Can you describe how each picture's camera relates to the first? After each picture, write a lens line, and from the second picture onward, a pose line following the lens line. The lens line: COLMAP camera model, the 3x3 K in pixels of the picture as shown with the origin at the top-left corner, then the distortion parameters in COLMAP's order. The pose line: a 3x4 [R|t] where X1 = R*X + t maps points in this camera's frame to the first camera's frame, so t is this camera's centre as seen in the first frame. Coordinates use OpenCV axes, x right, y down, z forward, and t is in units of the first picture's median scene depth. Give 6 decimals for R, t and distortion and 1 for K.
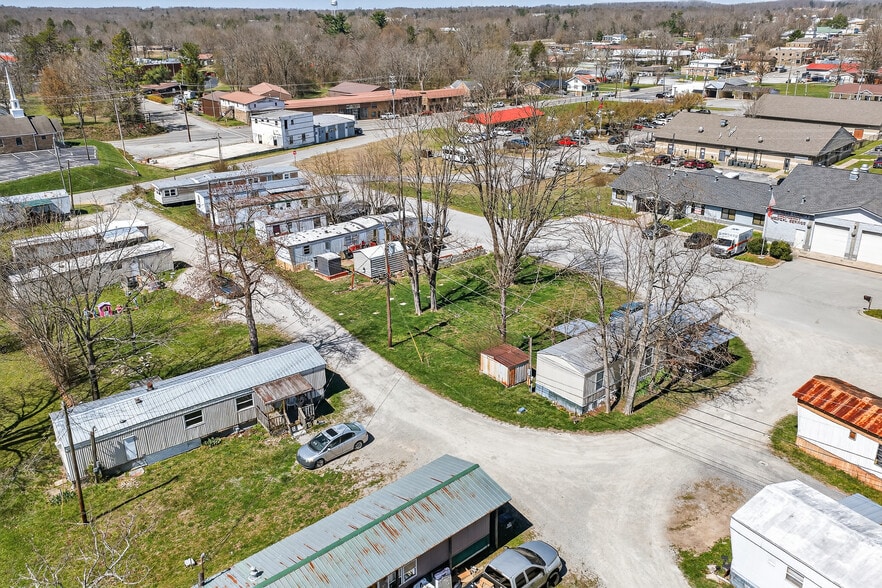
lens RADIAL K [[743.9, 0, 440.5], [0, 743.9, 294.3], [0, 0, 1]] dist [0.015663, -0.002300]
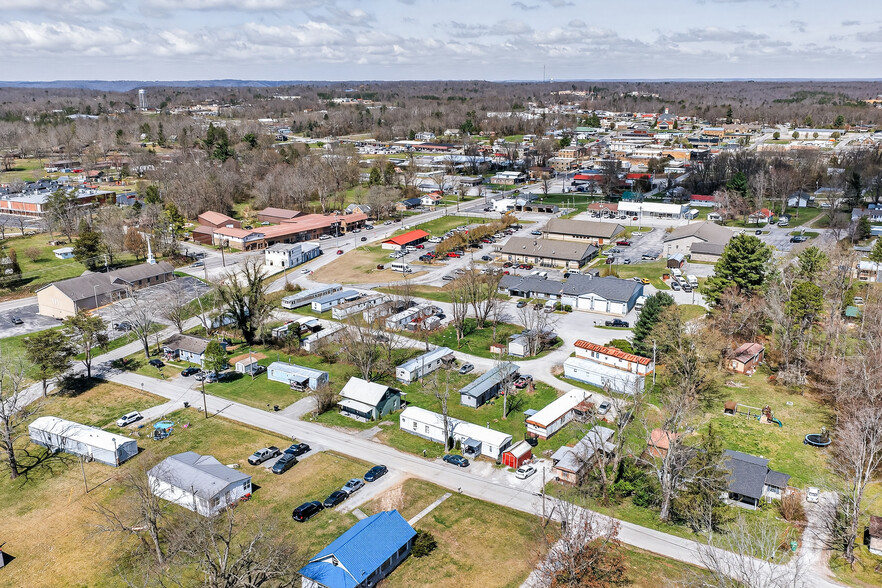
lens RADIAL K [[743.9, 0, 441.5], [0, 743.9, 294.0], [0, 0, 1]] dist [0.015663, -0.002300]
pose [[0.965376, -0.071923, 0.250751, -0.601239], [0.094777, 0.992256, -0.080279, 0.056546], [-0.243035, 0.101265, 0.964717, -1.363885]]
